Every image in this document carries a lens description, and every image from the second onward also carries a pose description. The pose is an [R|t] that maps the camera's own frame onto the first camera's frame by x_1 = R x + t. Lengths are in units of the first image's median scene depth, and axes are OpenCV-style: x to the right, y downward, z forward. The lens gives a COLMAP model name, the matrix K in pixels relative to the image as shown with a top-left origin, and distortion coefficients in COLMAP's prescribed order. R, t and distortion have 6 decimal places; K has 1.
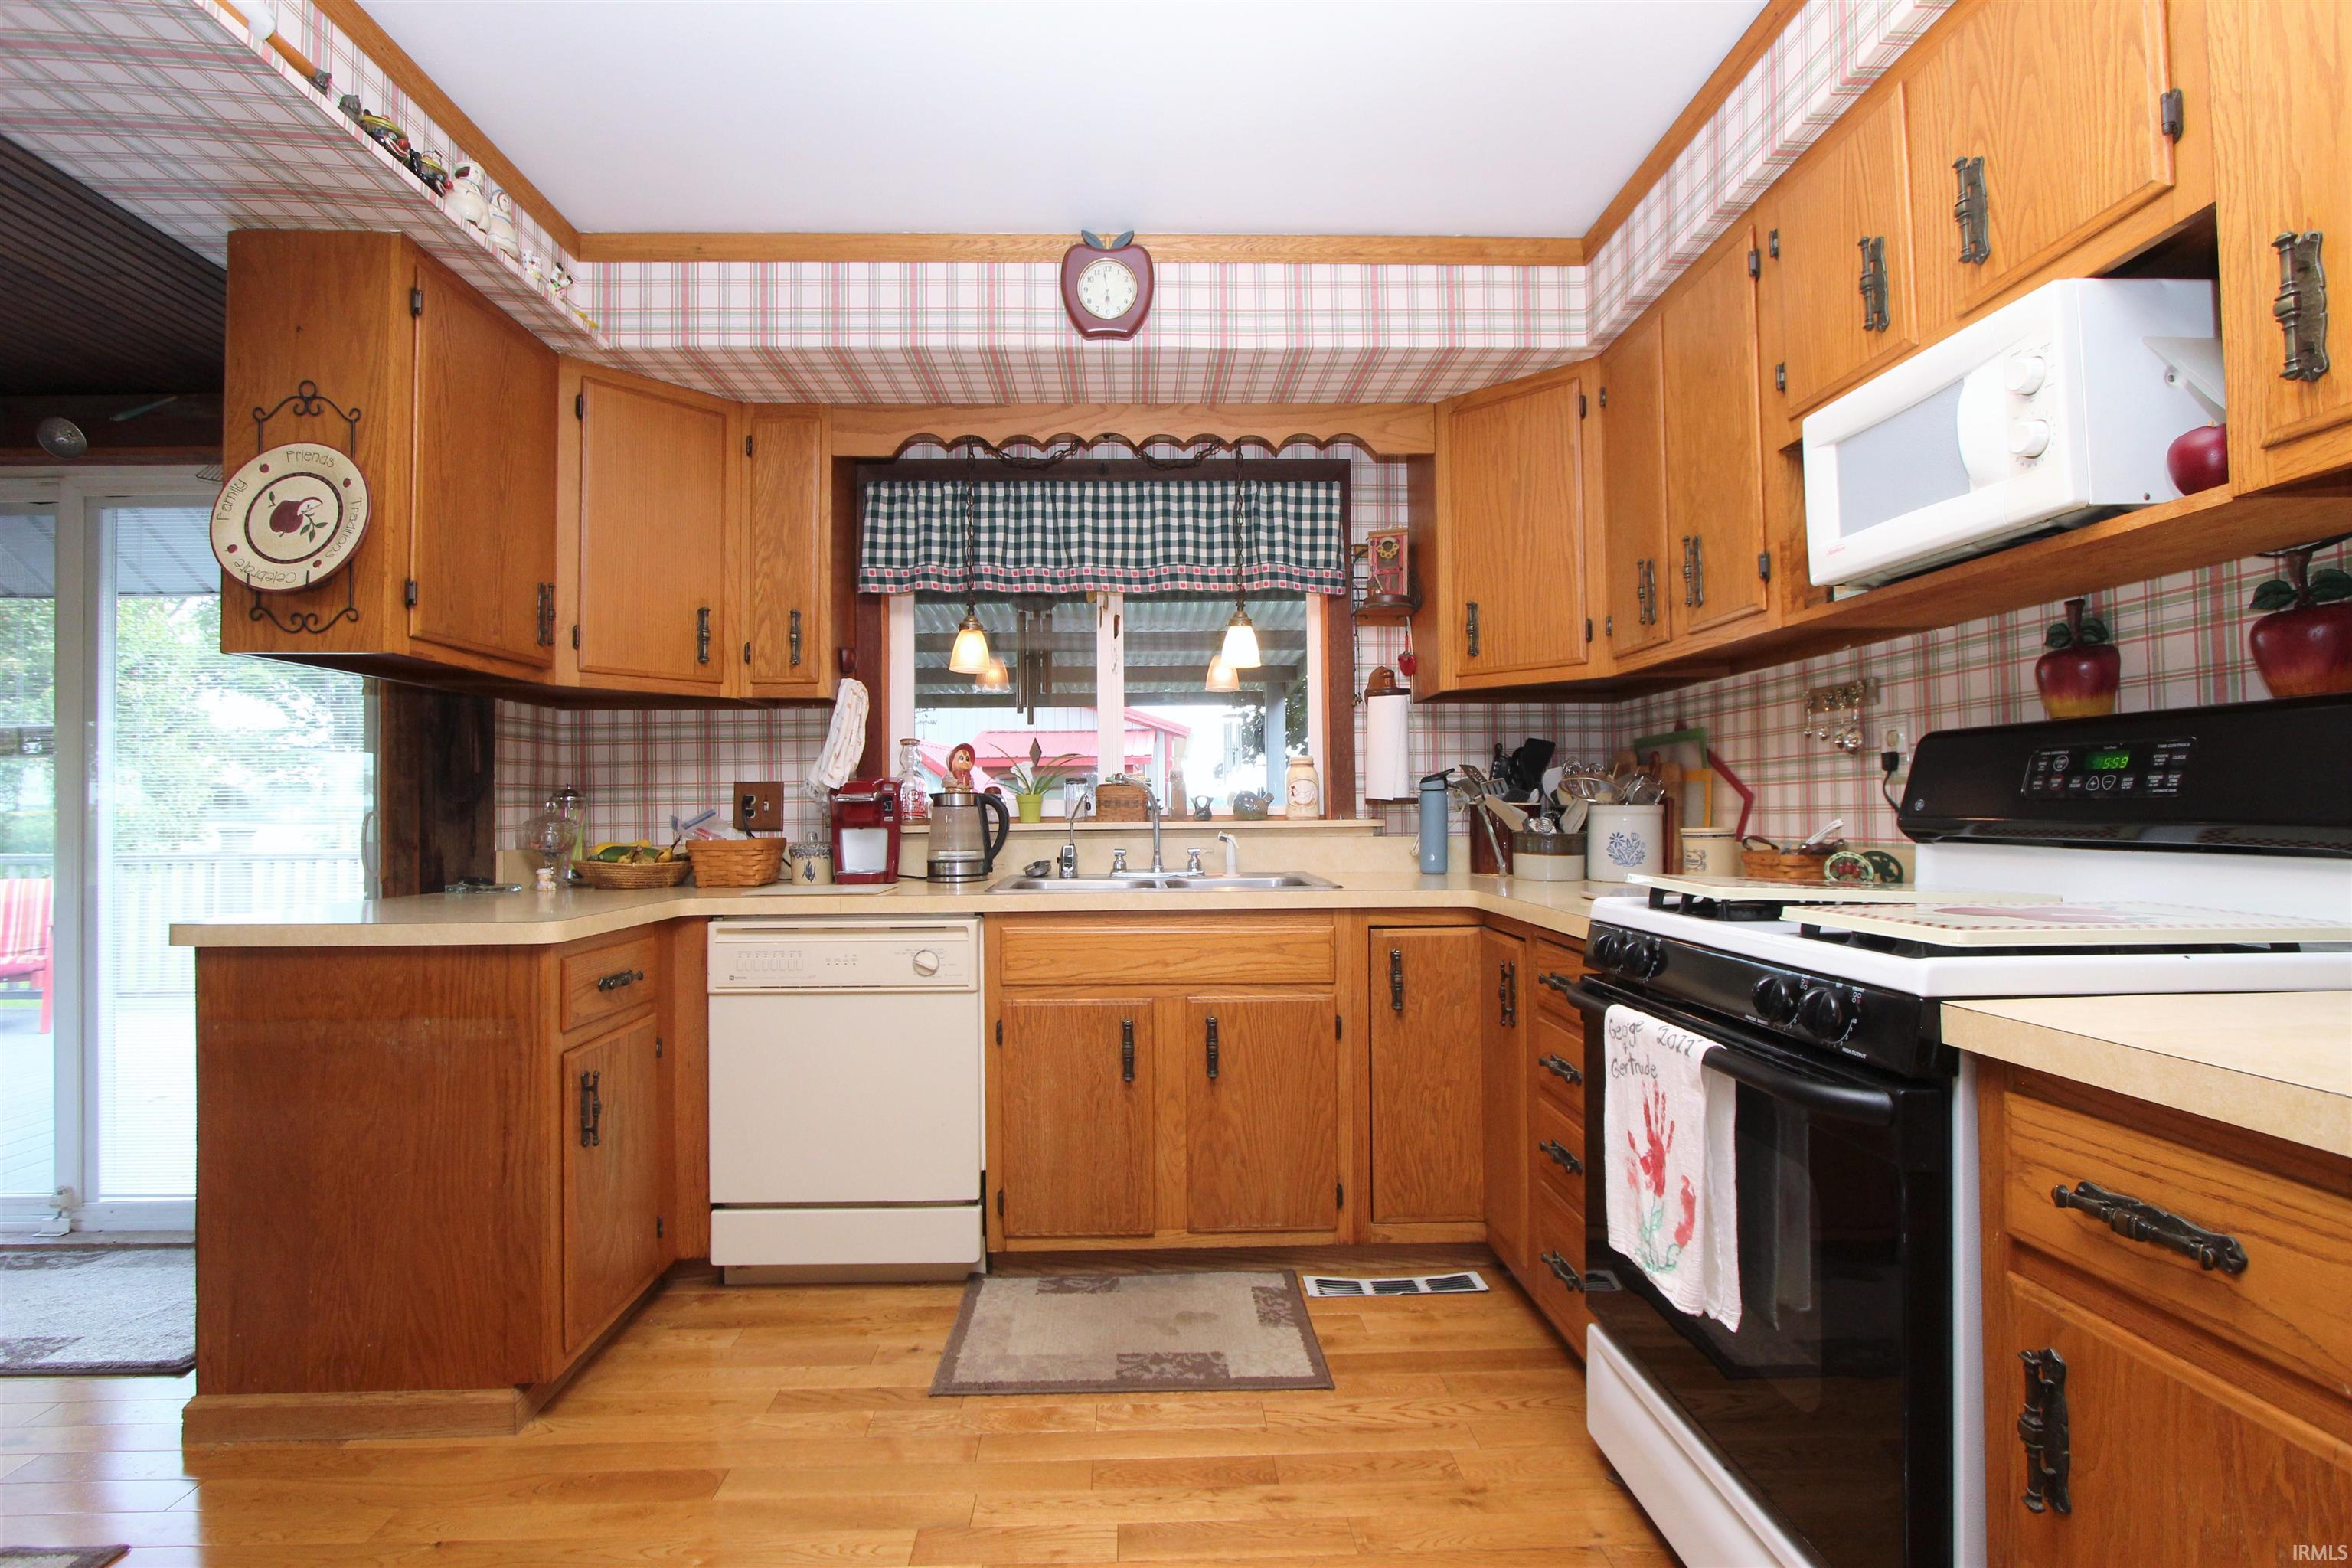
lens RADIAL K [[1080.8, 0, 1179.1], [0, 1080.8, 787.1], [0, 0, 1]] dist [-0.018897, 0.005175]
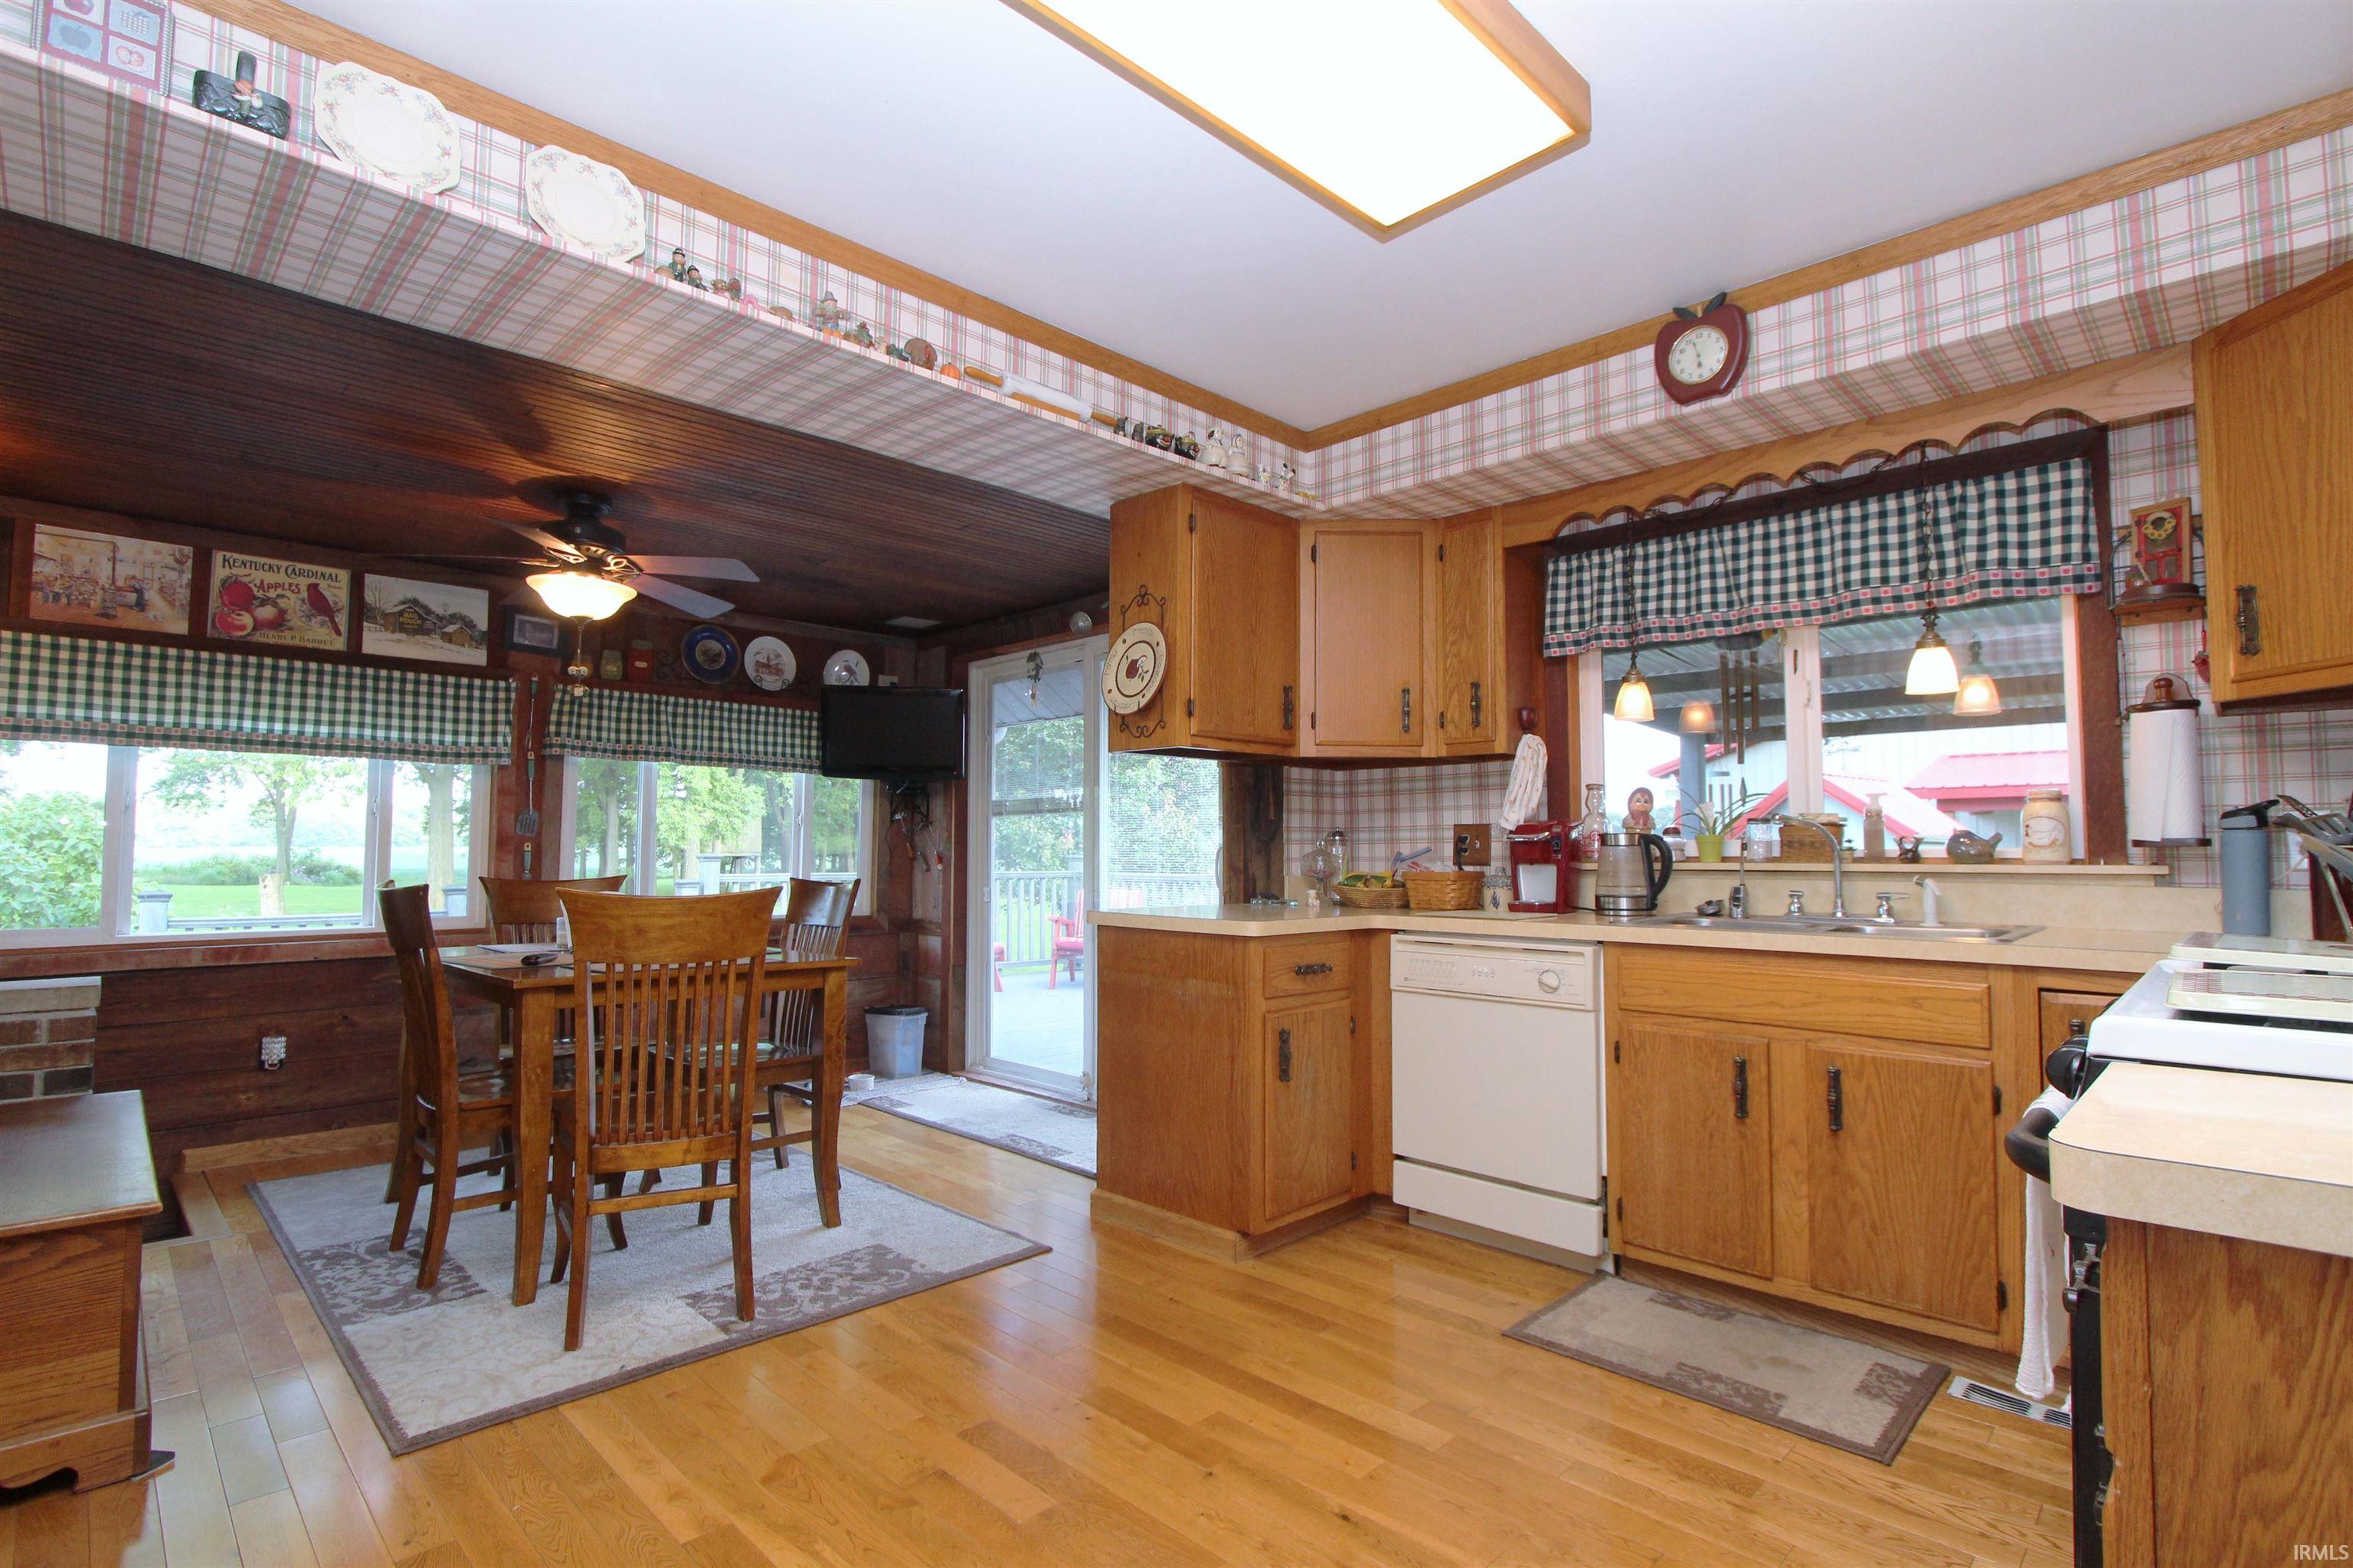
lens RADIAL K [[1081.3, 0, 1162.1], [0, 1081.3, 789.9], [0, 0, 1]] dist [-0.018897, 0.005175]
pose [[0.688689, -0.030160, -0.724429, 0.315212], [0.006215, 0.999343, -0.035697, -0.002977], [0.725030, 0.020082, 0.688424, -0.094915]]
